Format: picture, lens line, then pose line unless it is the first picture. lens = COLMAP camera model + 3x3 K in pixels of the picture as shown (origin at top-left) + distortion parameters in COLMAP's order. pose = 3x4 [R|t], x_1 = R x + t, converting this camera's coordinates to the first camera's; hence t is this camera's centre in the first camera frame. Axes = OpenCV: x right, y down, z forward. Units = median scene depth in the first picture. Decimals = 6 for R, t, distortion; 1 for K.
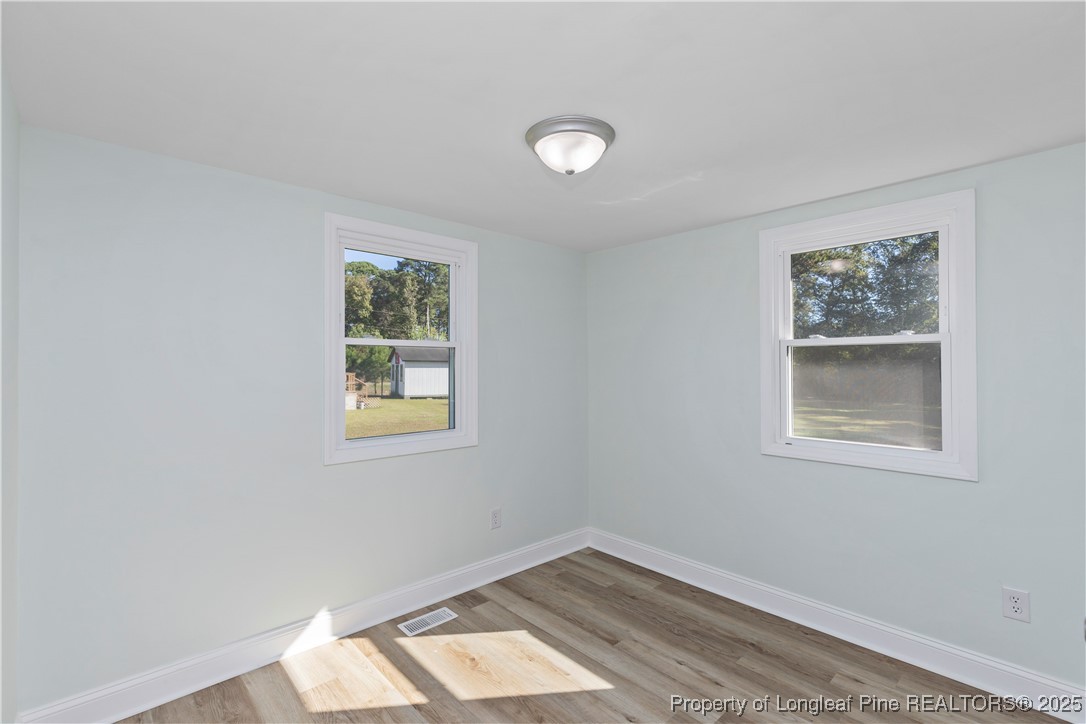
lens RADIAL K [[503.7, 0, 544.4], [0, 503.7, 360.8], [0, 0, 1]] dist [0.003119, 0.000424]
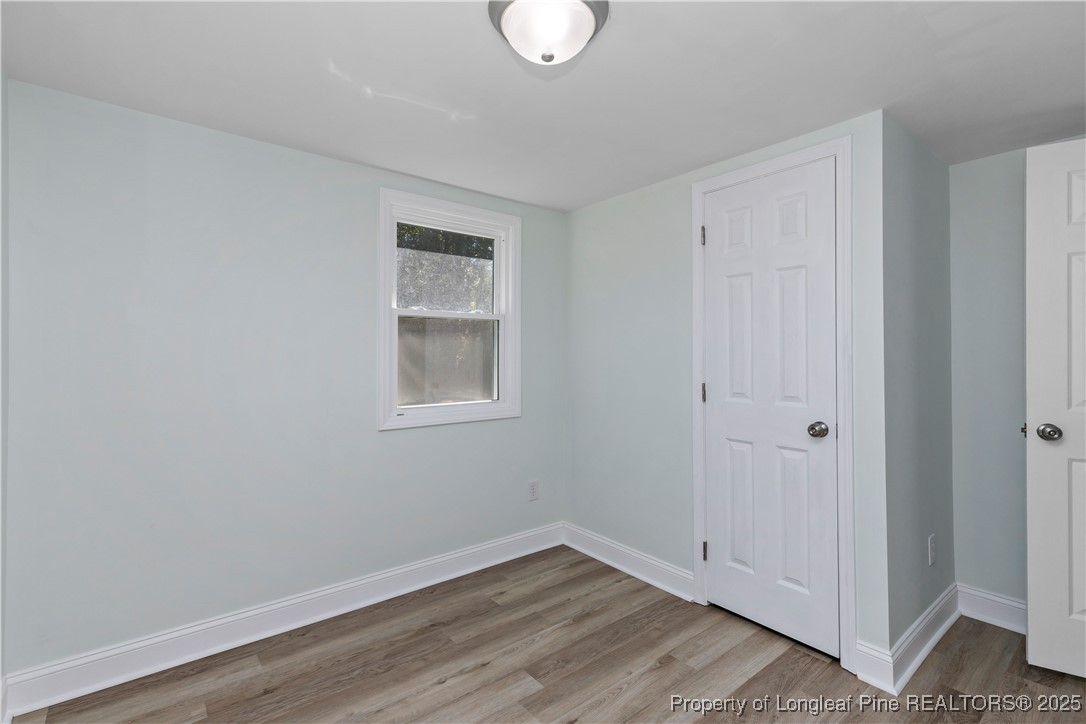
lens RADIAL K [[503.7, 0, 538.3], [0, 503.7, 358.5], [0, 0, 1]] dist [0.003119, 0.000424]
pose [[0.053419, 0.002170, 0.998570, -0.505896], [-0.005816, 0.999981, -0.001862, 0.059989], [-0.998555, -0.005709, 0.053430, 0.728812]]
